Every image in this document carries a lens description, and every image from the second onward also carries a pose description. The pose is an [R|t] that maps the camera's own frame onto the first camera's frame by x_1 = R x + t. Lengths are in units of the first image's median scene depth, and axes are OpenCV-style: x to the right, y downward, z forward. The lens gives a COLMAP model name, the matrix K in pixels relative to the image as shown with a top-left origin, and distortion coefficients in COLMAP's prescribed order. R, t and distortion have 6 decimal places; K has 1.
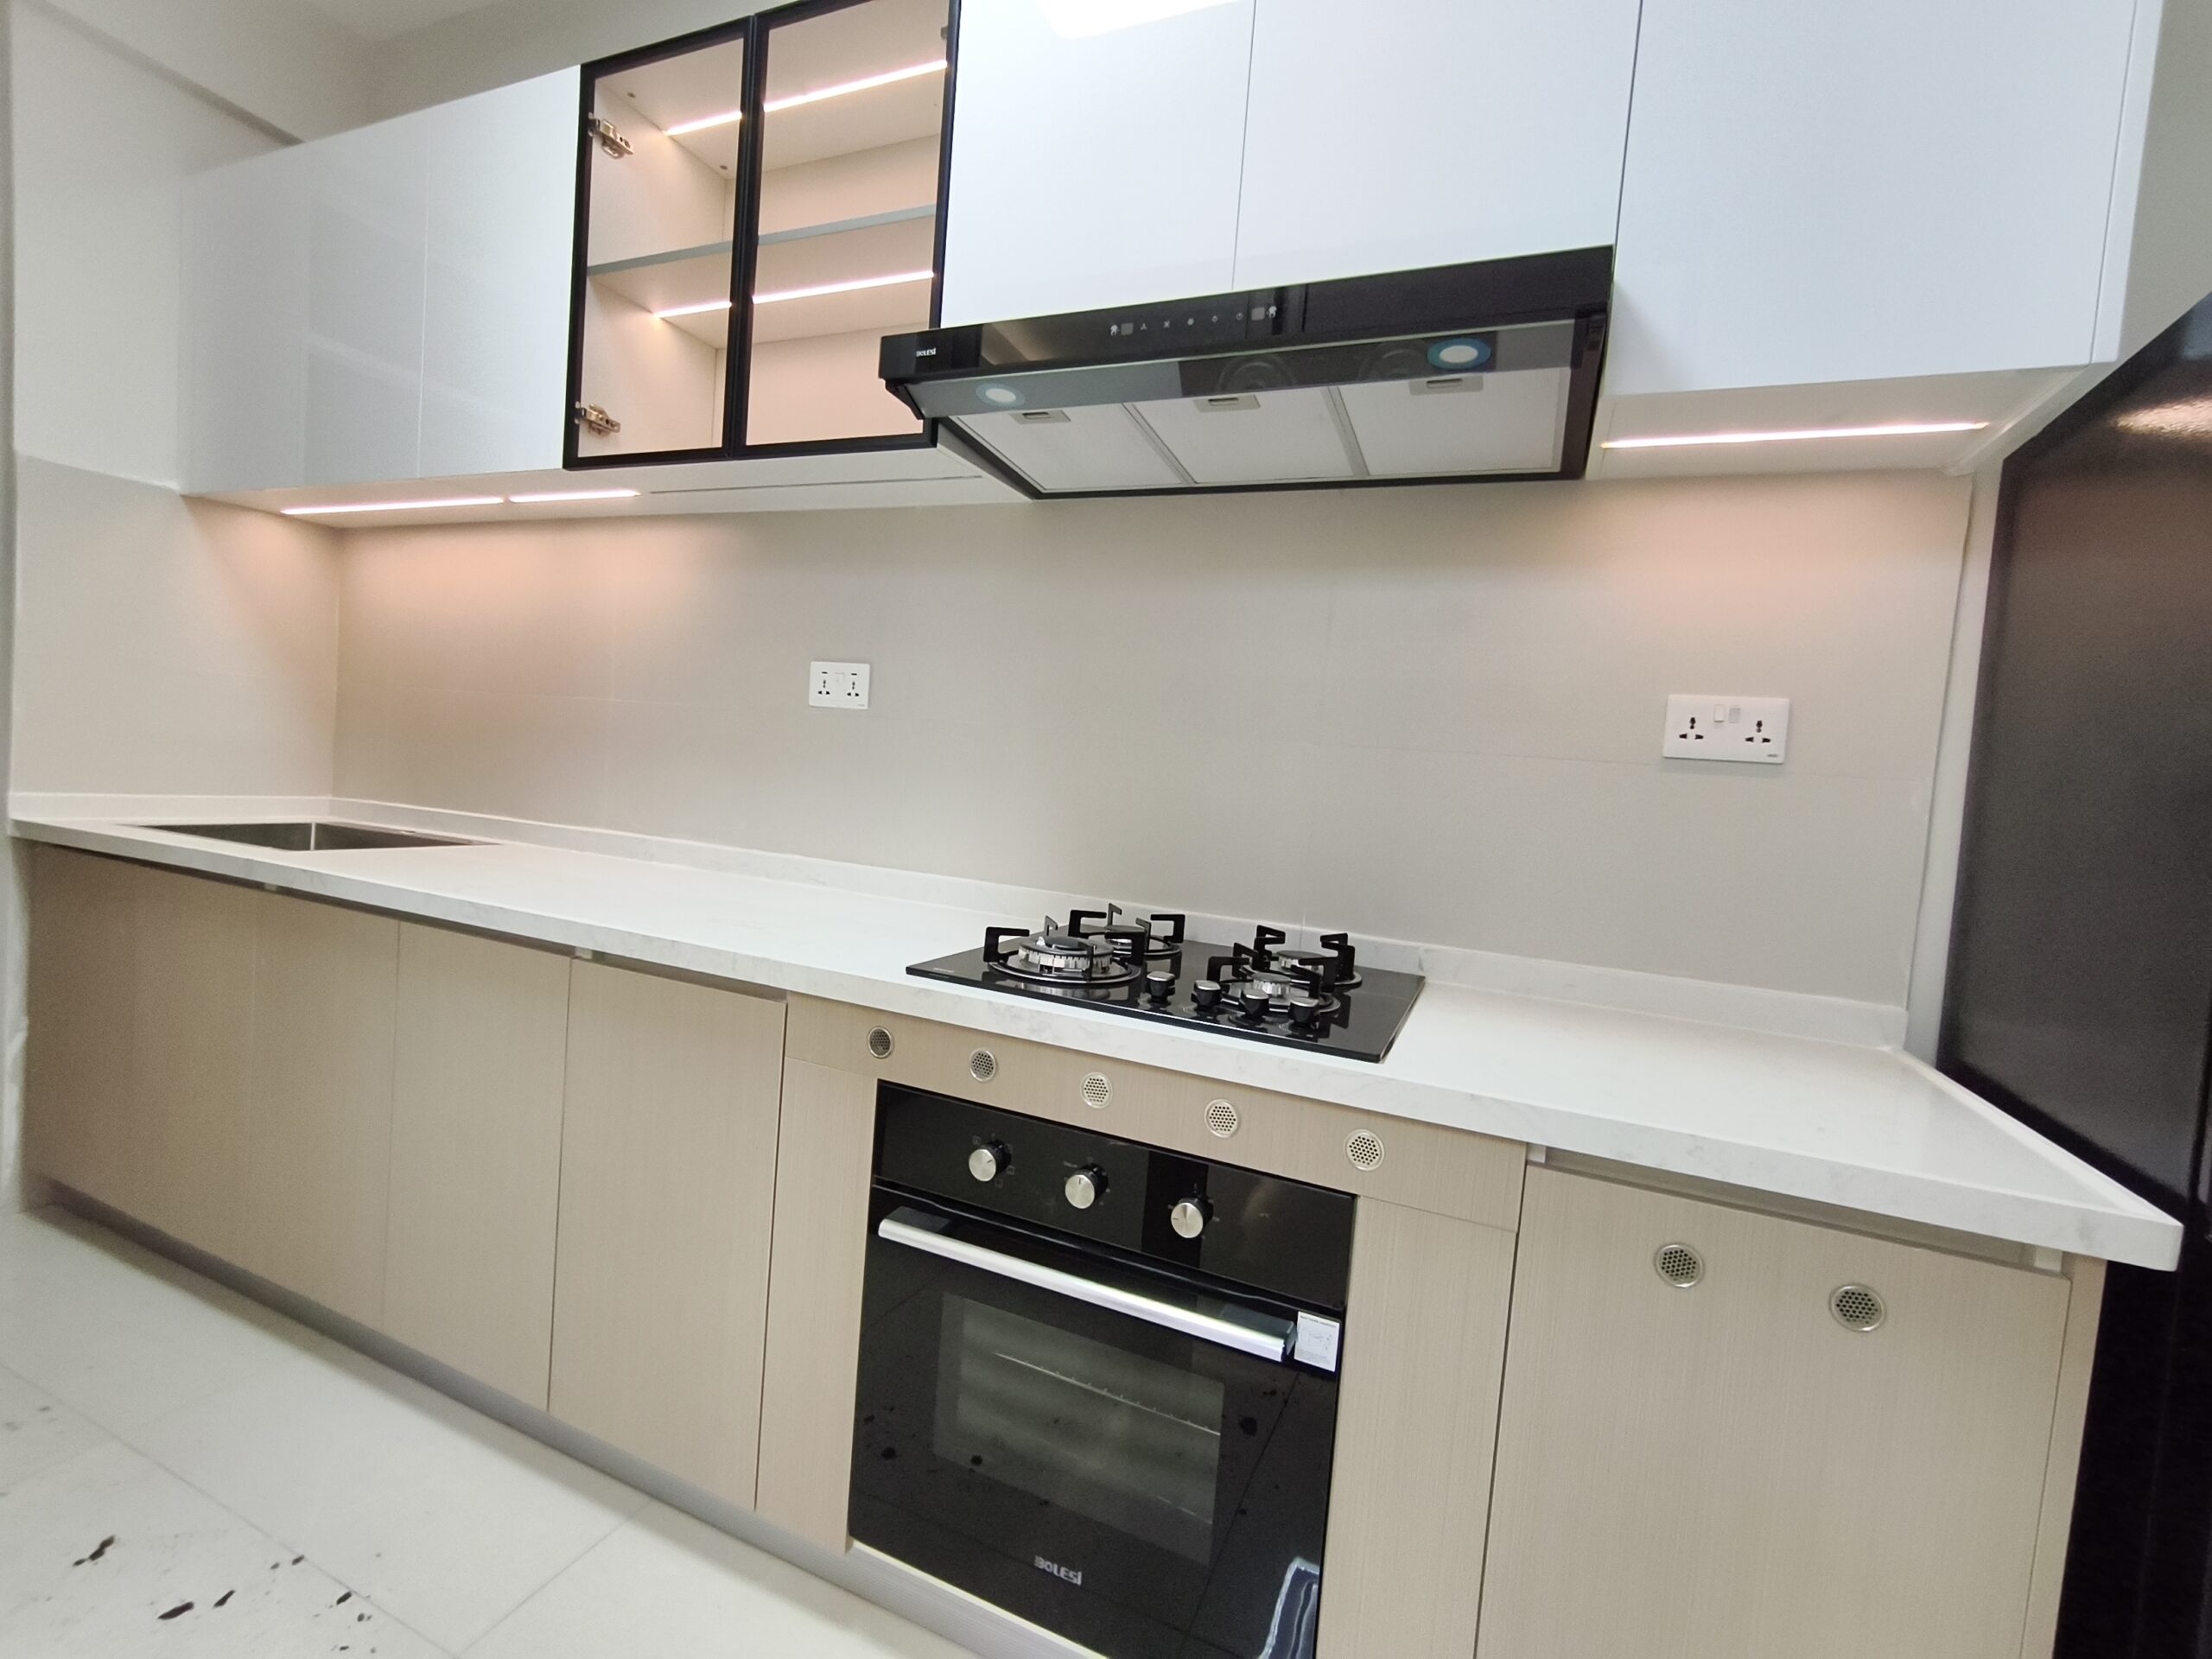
lens RADIAL K [[1004.4, 0, 1090.3], [0, 1004.4, 826.8], [0, 0, 1]] dist [-0.007559, 0.003939]
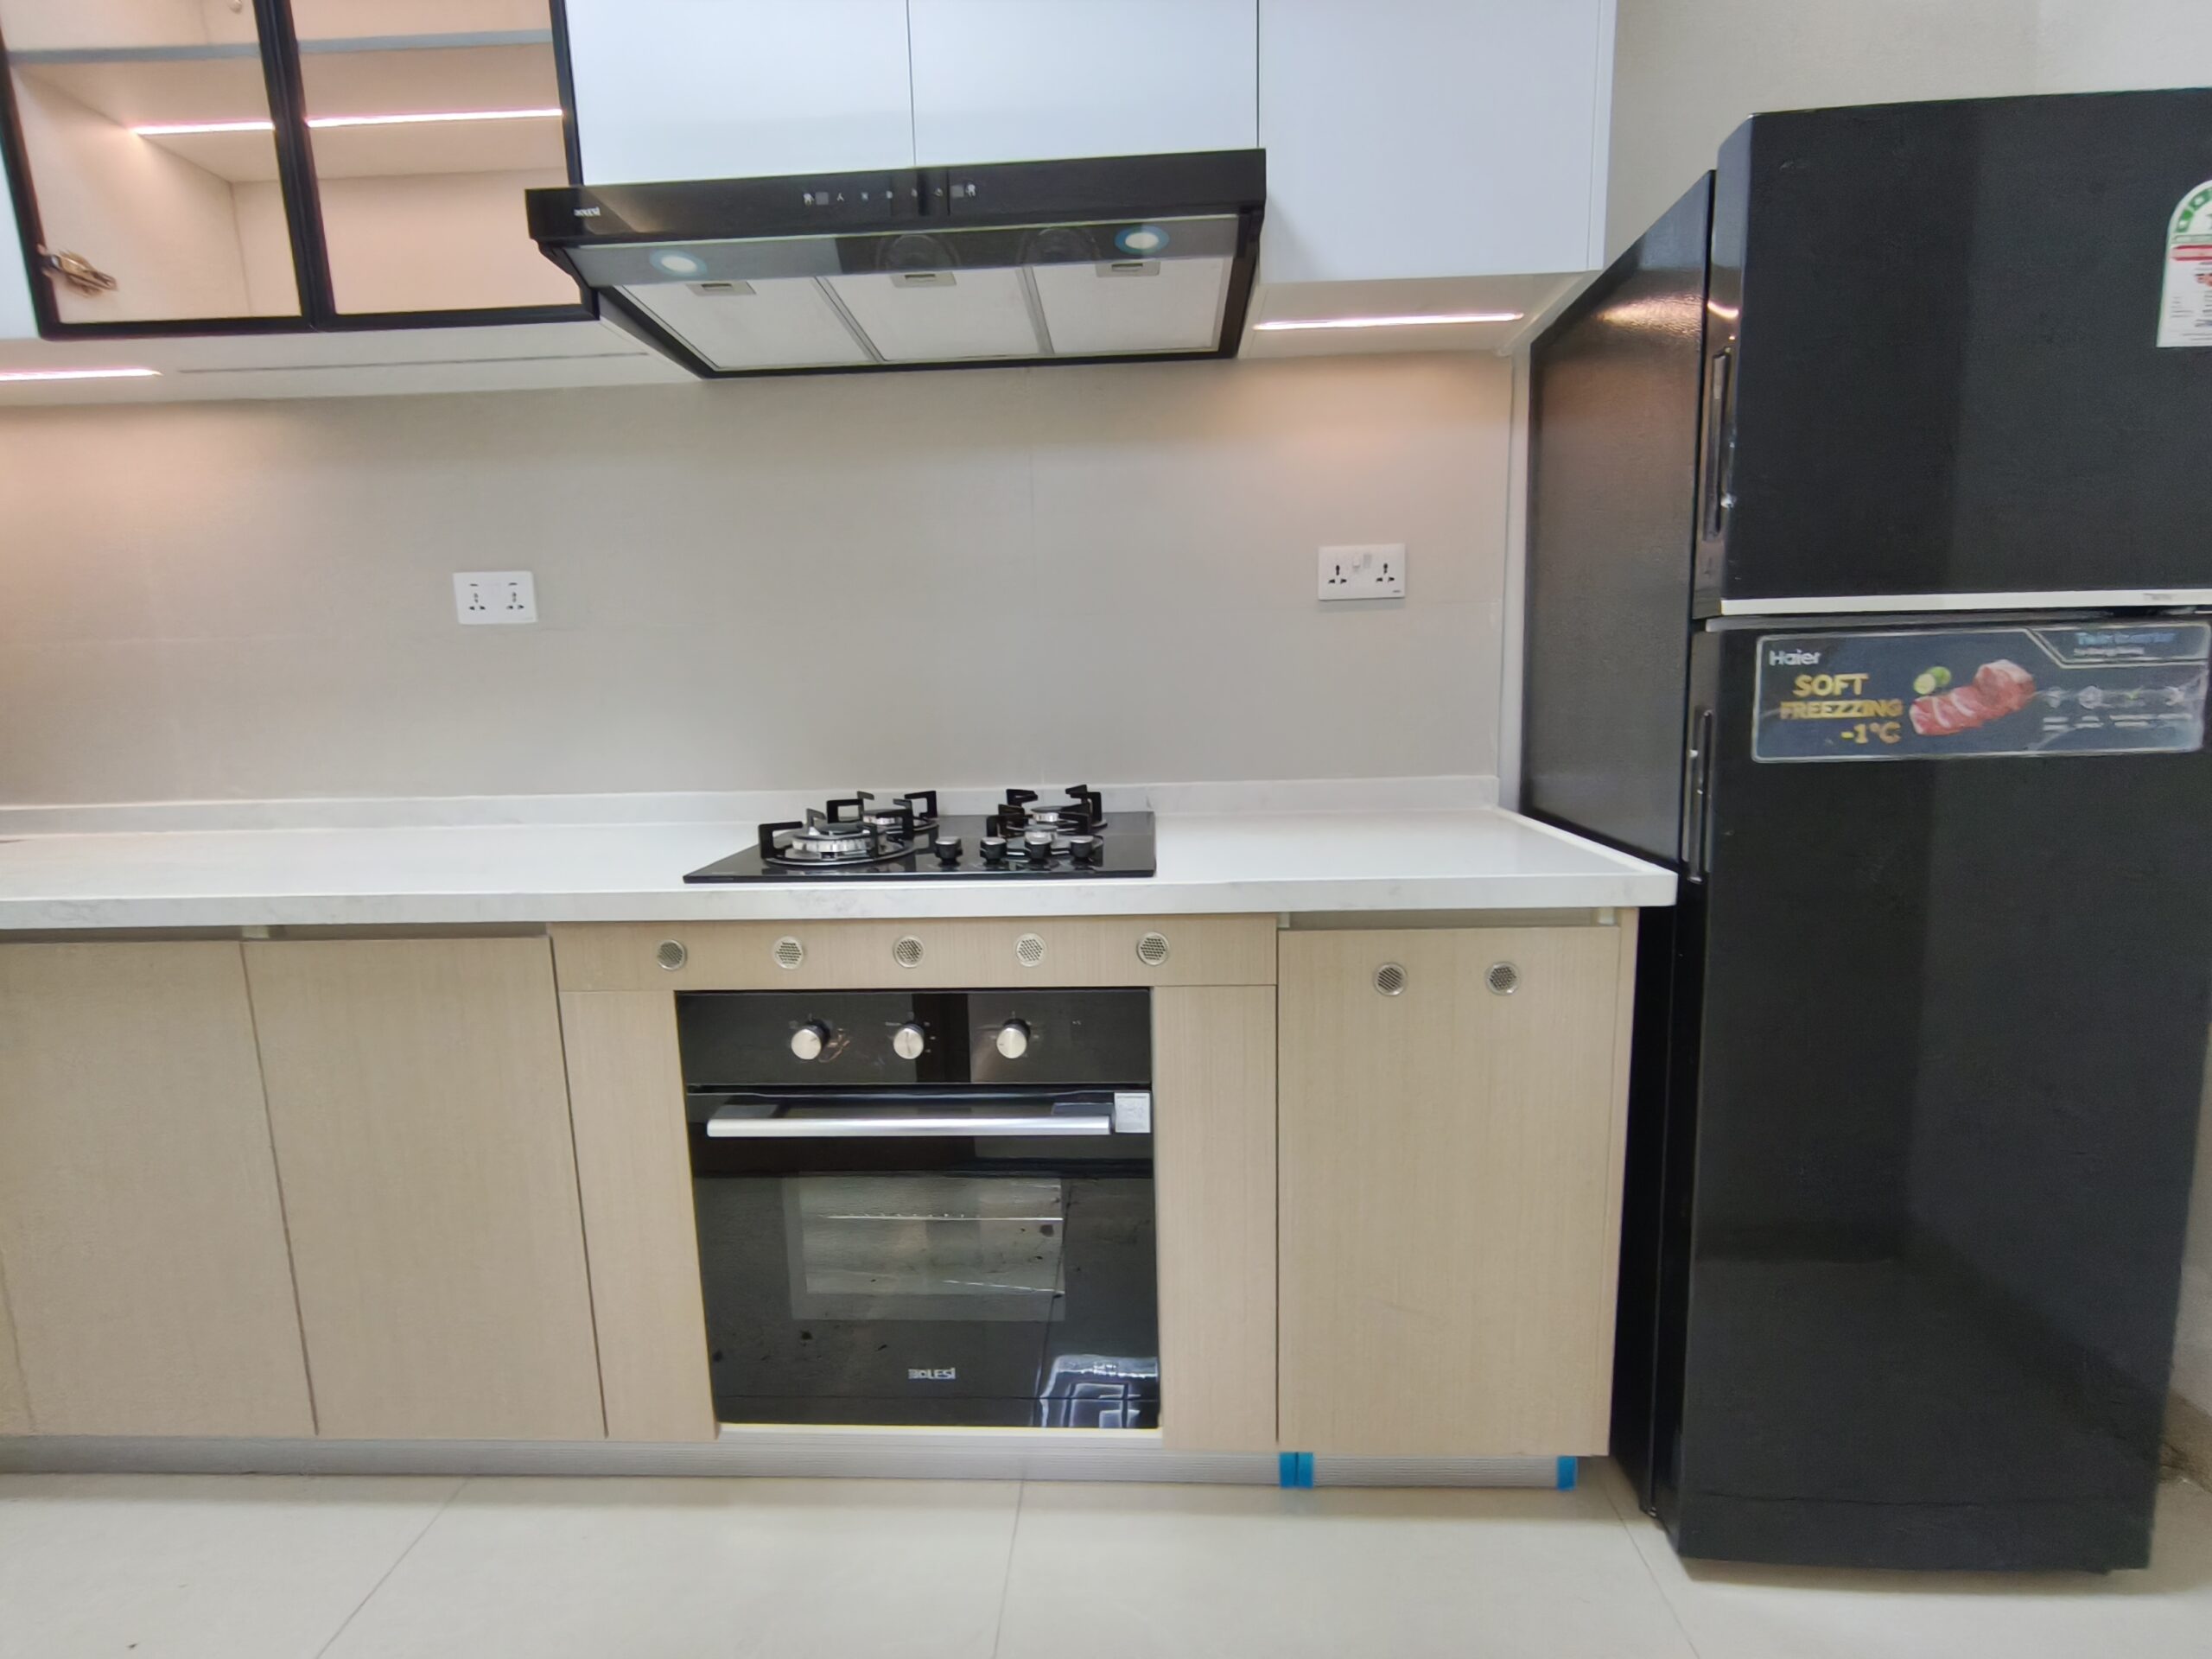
lens RADIAL K [[1004.4, 0, 1111.8], [0, 1004.4, 838.0], [0, 0, 1]] dist [-0.007559, 0.003939]
pose [[0.927166, -0.159049, 0.339215, -0.118136], [0.118374, 0.983397, 0.137542, 0.016857], [-0.355459, -0.087370, 0.930600, -0.061695]]
